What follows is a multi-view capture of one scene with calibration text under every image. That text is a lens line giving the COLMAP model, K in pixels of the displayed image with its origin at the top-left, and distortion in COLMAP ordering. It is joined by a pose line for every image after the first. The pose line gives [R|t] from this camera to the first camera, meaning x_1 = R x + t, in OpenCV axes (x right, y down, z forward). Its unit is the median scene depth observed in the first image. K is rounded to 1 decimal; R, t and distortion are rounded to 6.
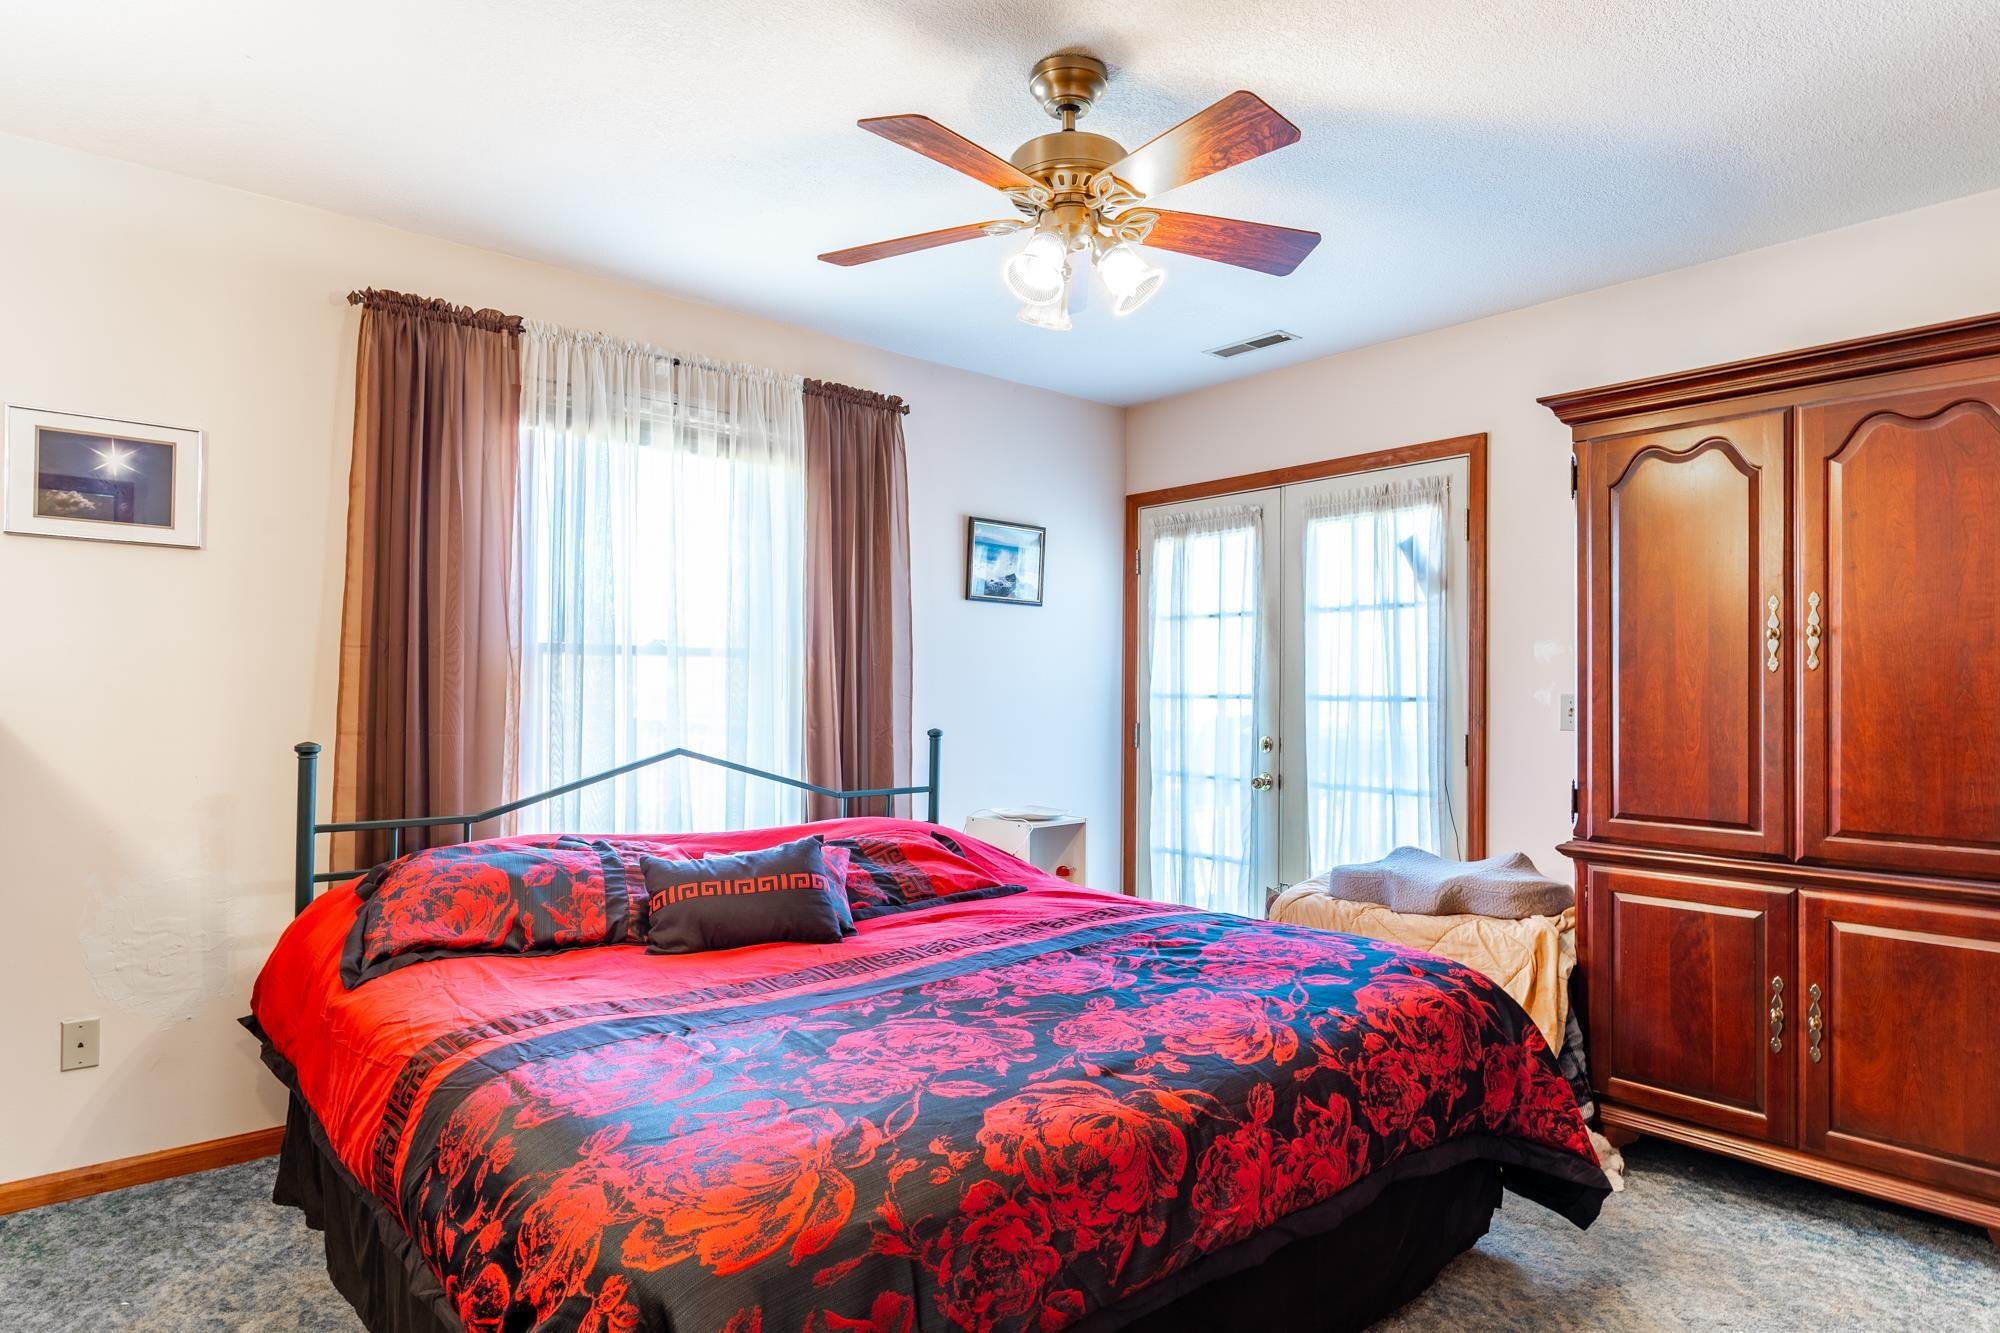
lens RADIAL K [[1141.5, 0, 987.5], [0, 1141.5, 674.2], [0, 0, 1]] dist [0.001951, 0.000181]
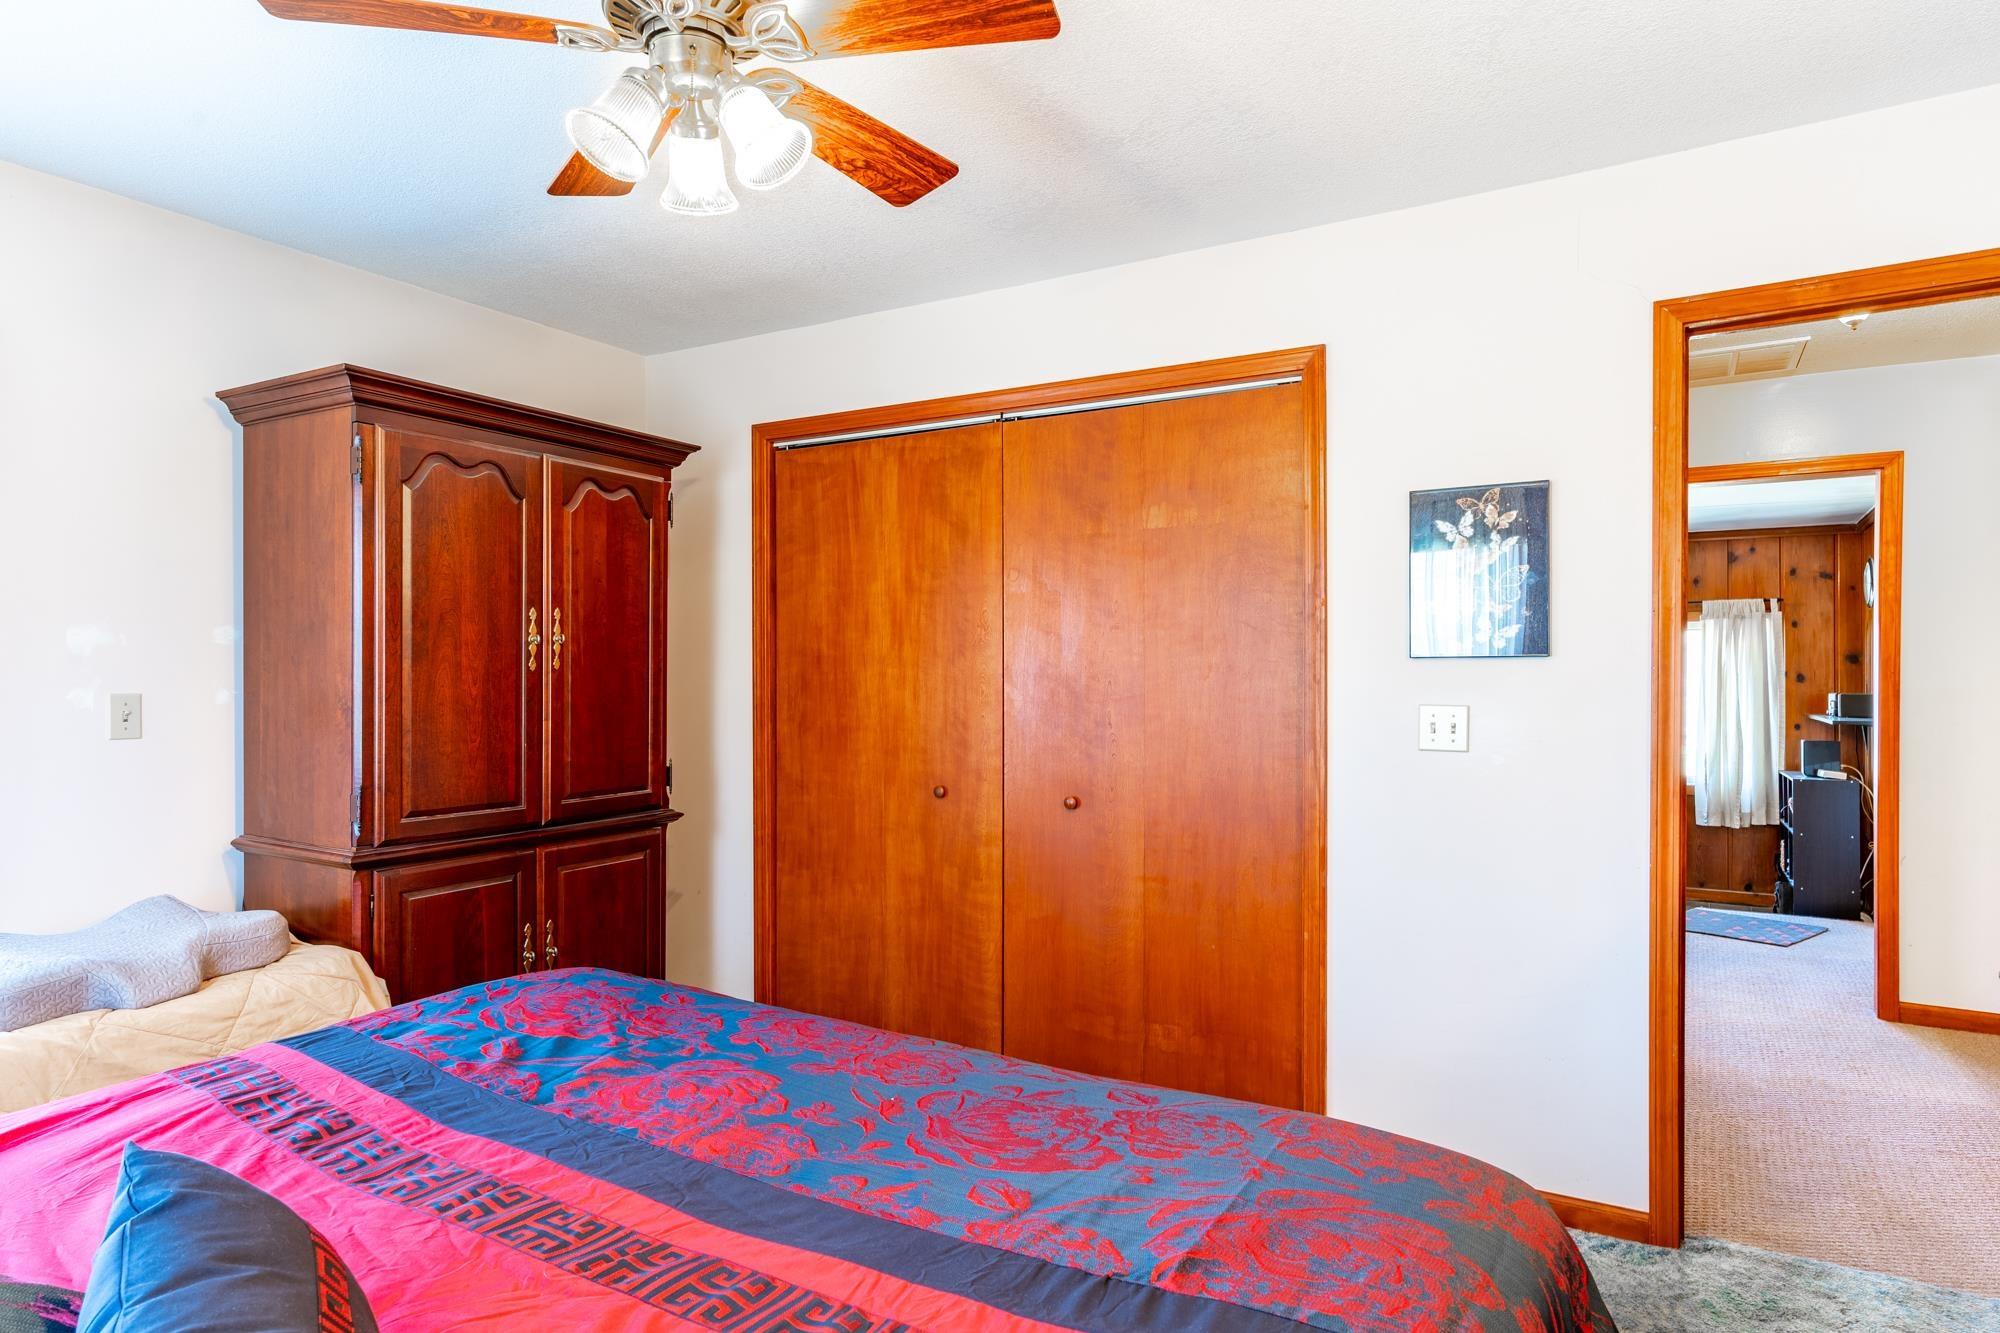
lens RADIAL K [[1141.5, 0, 988.1], [0, 1141.5, 663.0], [0, 0, 1]] dist [0.001951, 0.000181]
pose [[-0.330924, 0.000626, 0.943657, -0.557499], [-0.012651, 0.999907, -0.005100, -0.009913], [-0.943572, -0.013626, -0.330886, 0.863320]]
